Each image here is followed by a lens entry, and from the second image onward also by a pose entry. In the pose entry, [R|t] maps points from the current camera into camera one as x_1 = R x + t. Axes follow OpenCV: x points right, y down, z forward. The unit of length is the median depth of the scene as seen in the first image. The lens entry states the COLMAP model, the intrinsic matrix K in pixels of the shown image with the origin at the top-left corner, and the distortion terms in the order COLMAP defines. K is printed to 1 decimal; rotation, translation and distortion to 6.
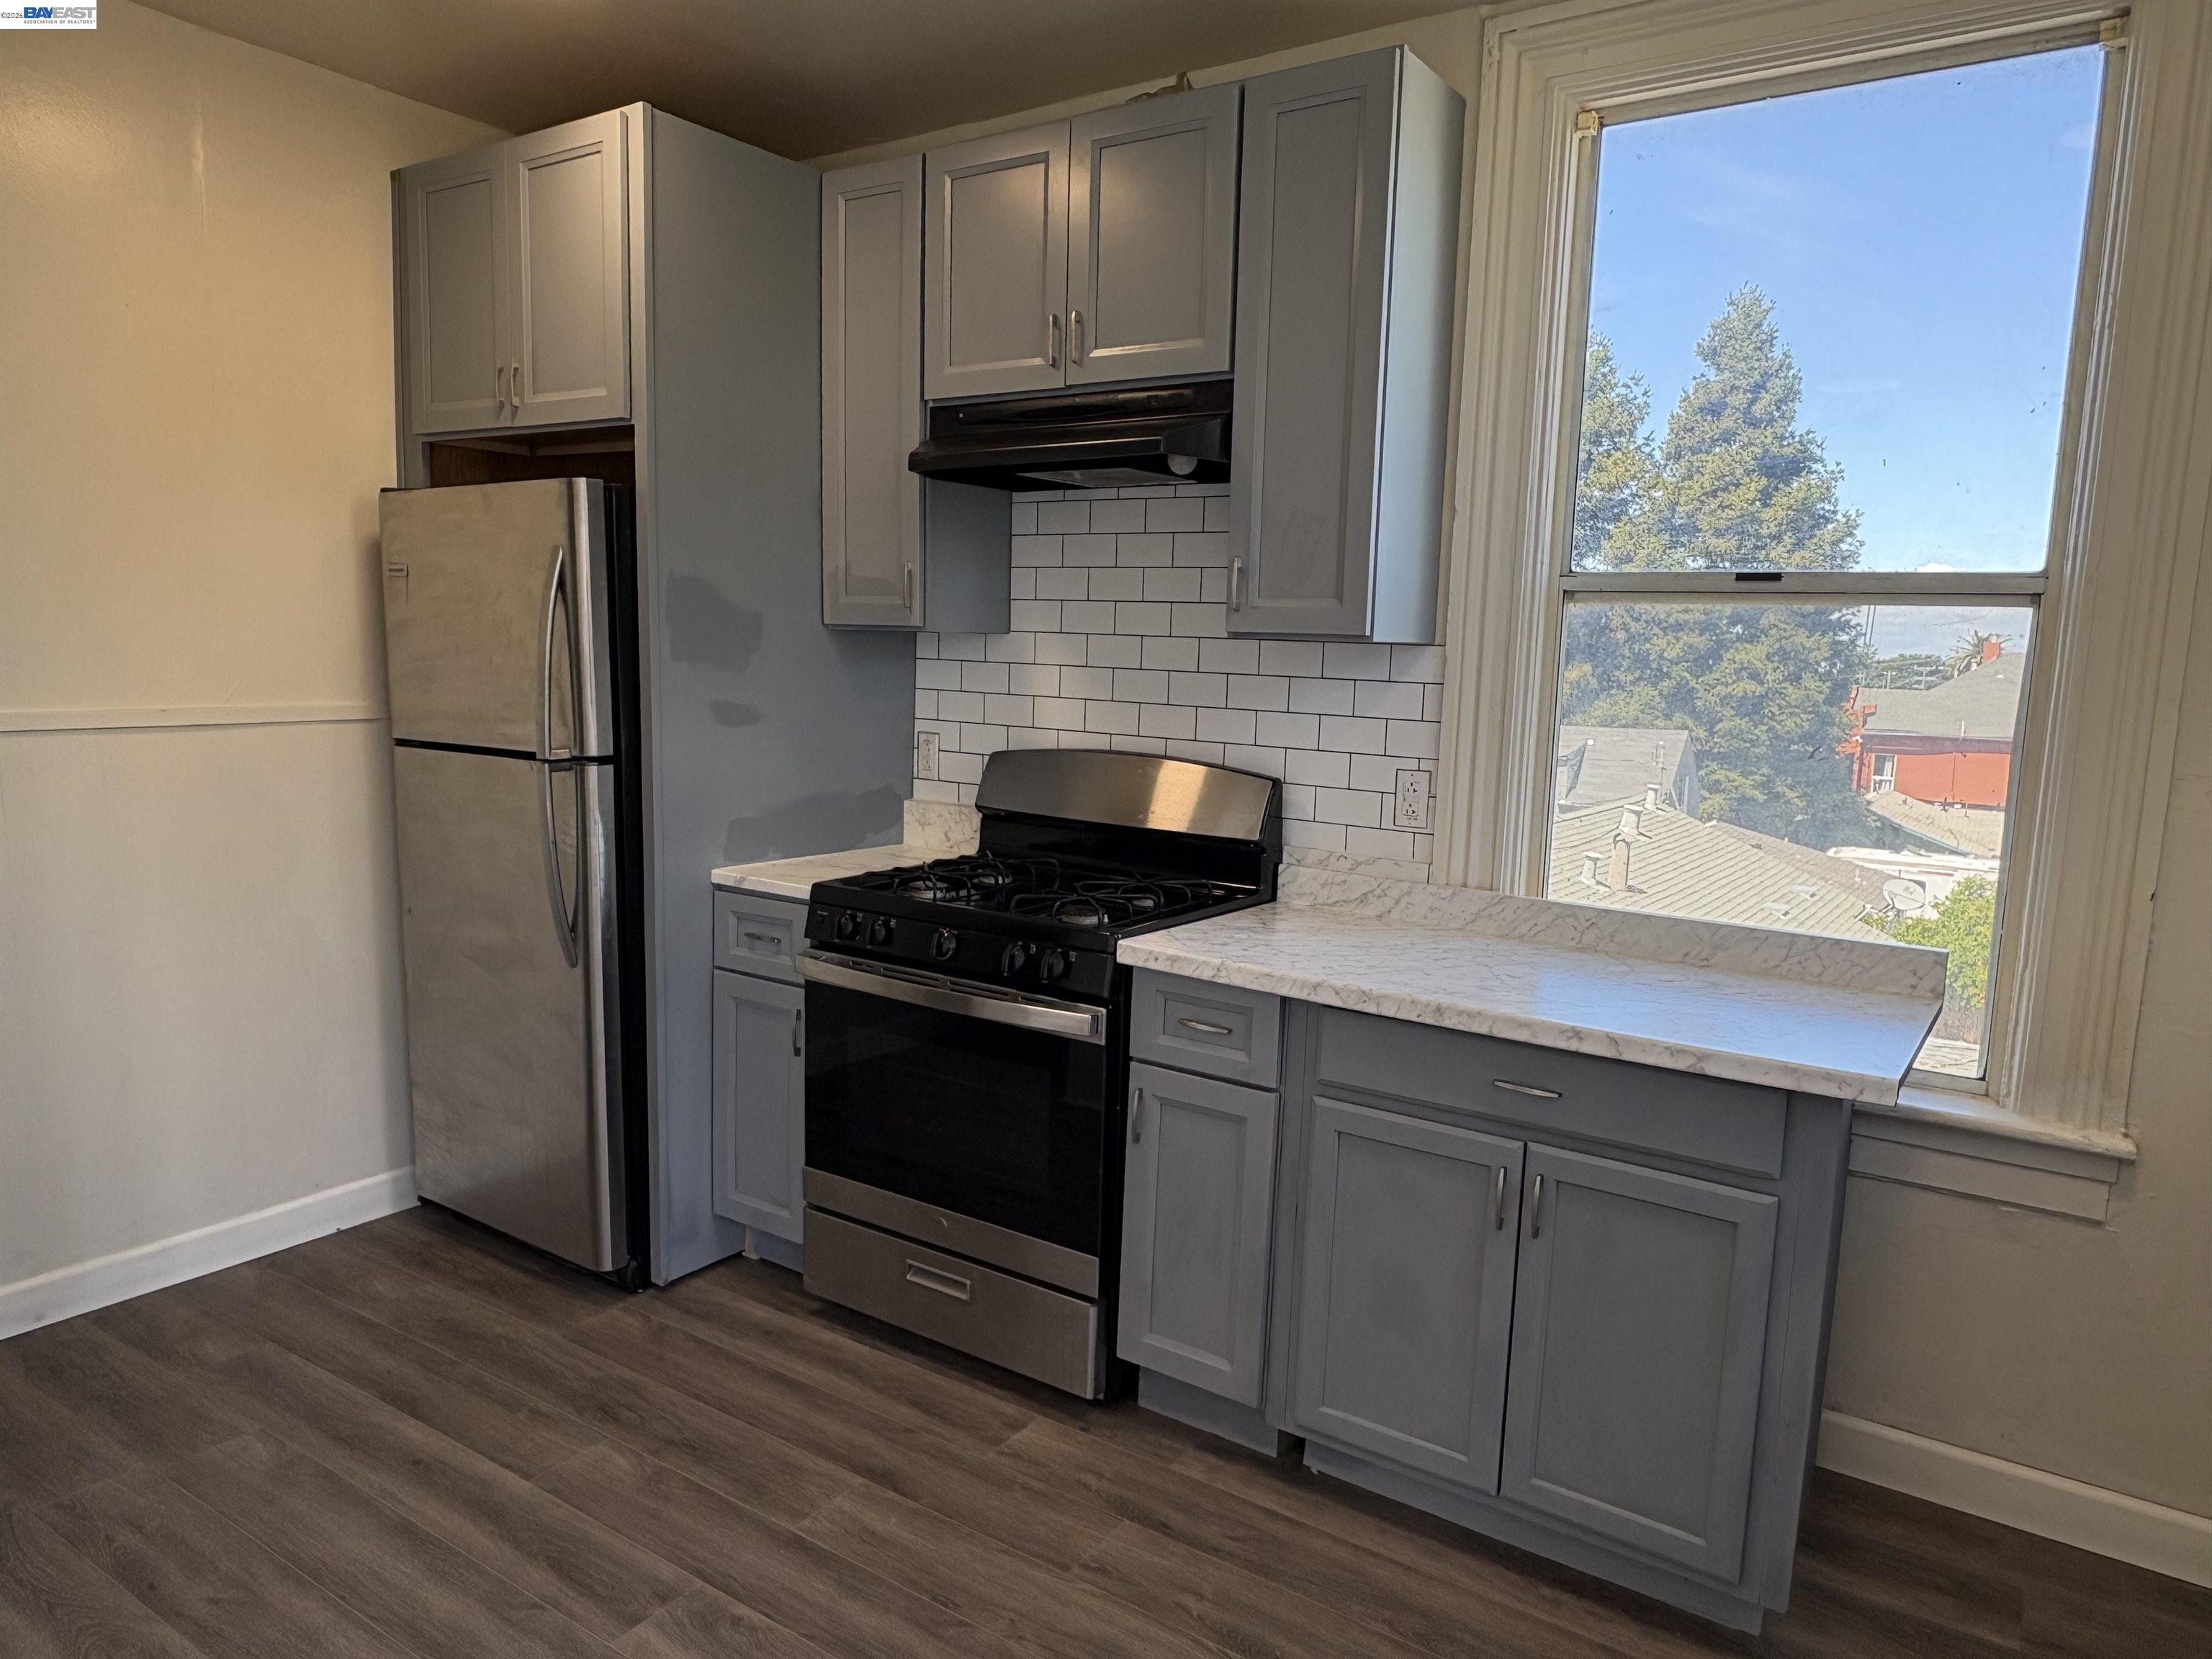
lens RADIAL K [[1466.2, 0, 1106.0], [0, 1466.2, 829.5], [0, 0, 1]] dist [-0.000886, 0.001088]
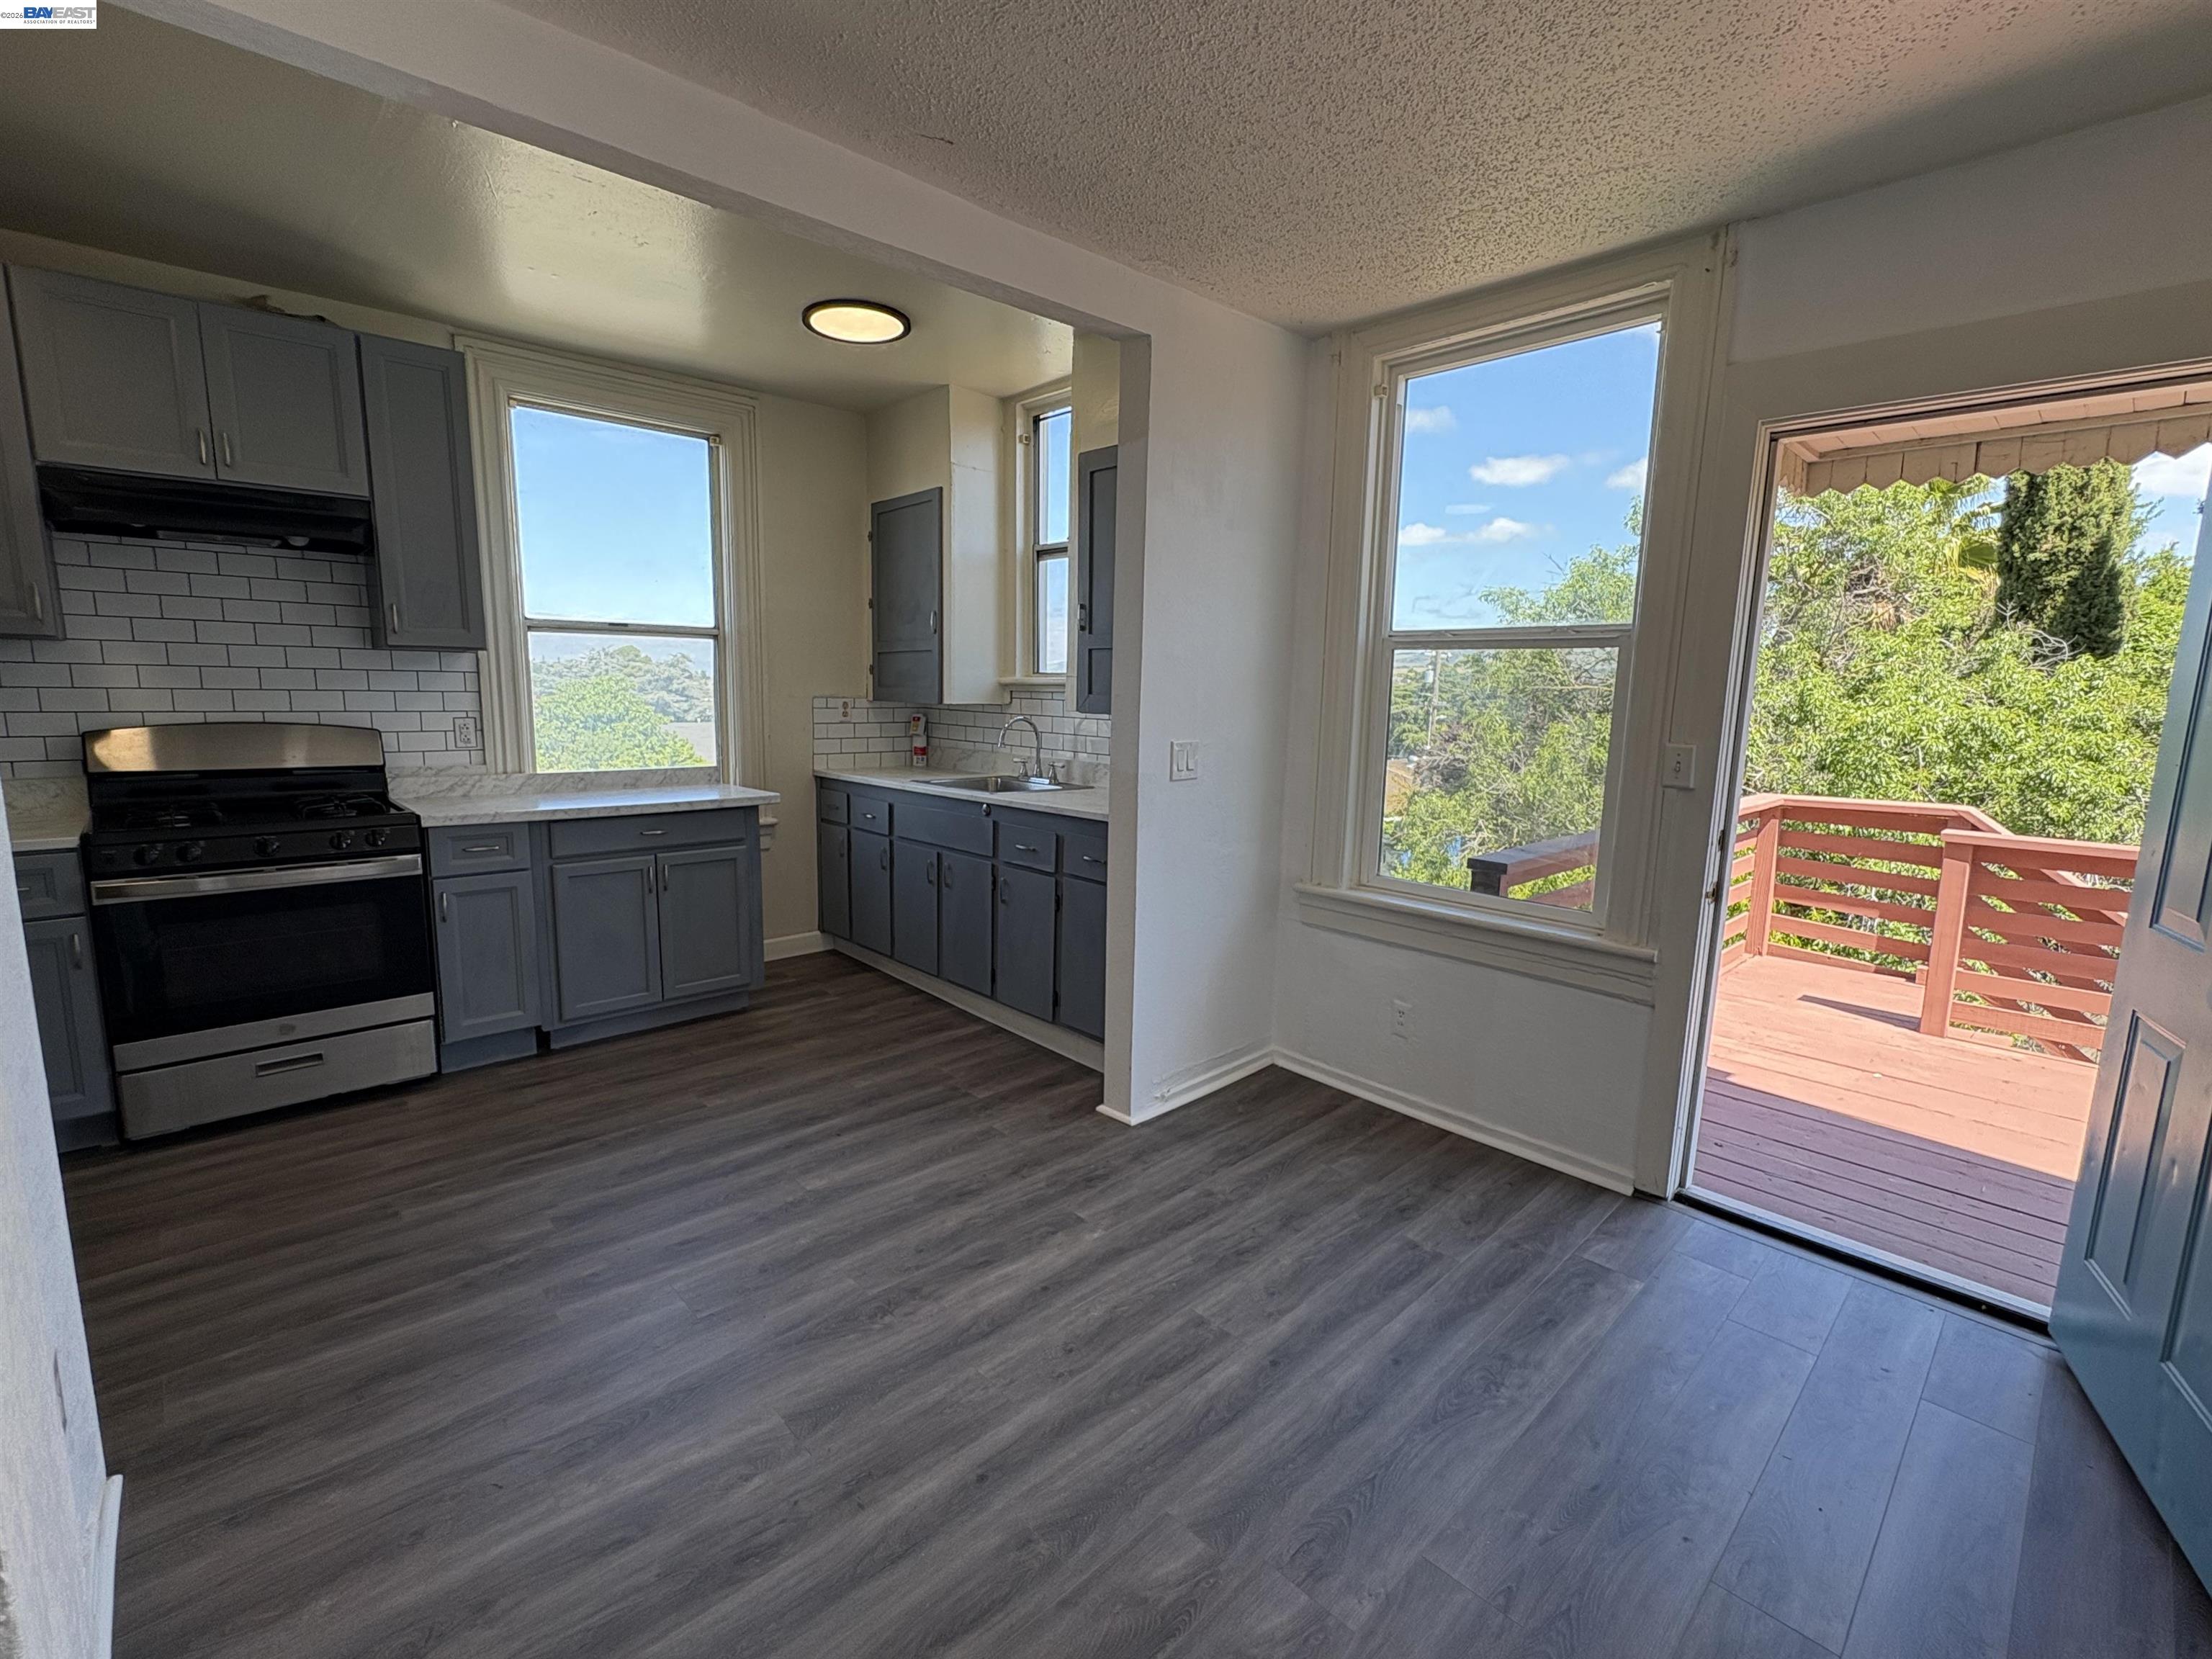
lens RADIAL K [[981.8, 0, 1106.0], [0, 981.8, 829.5], [0, 0, 1]] dist [0.003078, 0.000672]
pose [[0.208927, -0.172787, 0.962546, -0.817952], [0.112800, 0.981956, 0.151788, 0.002514], [-0.971404, 0.076863, 0.224647, -0.088818]]
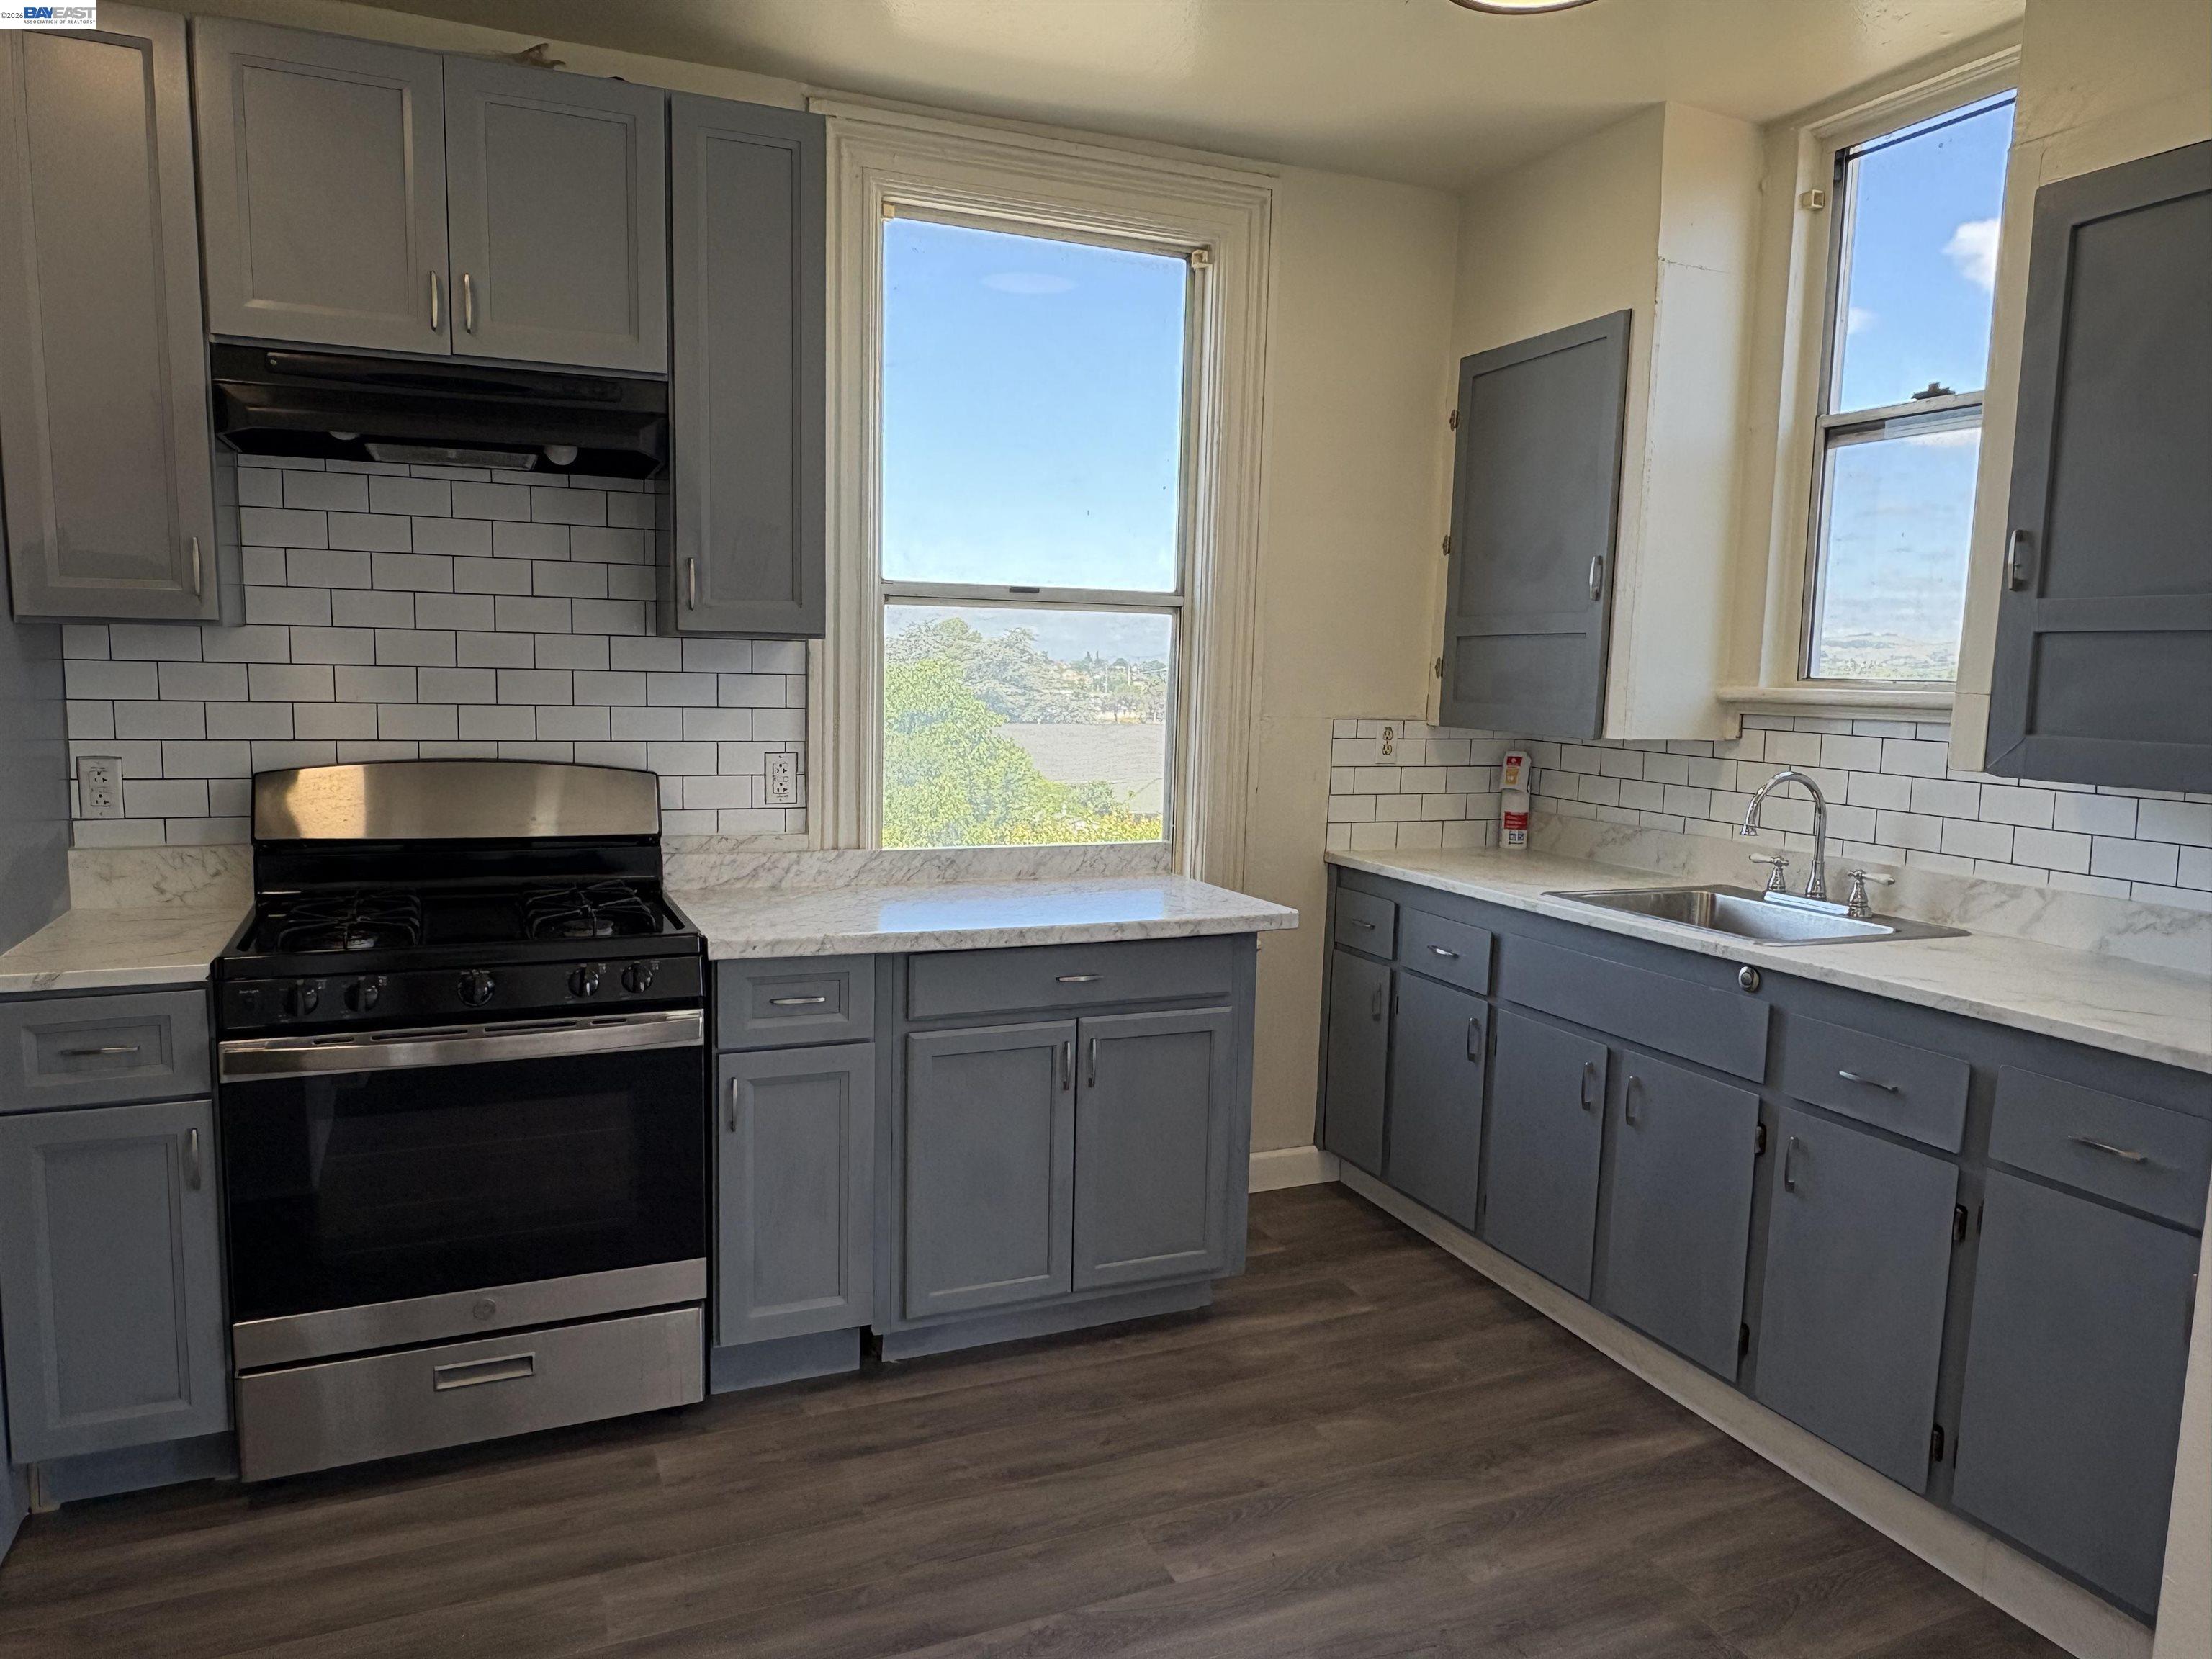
lens RADIAL K [[1466.2, 0, 1106.0], [0, 1466.2, 829.5], [0, 0, 1]] dist [-0.000886, 0.001088]
pose [[0.525484, -0.118168, 0.842557, -0.564079], [0.101738, 0.991929, 0.075666, -0.038749], [-0.844698, 0.045959, 0.533266, 0.184820]]
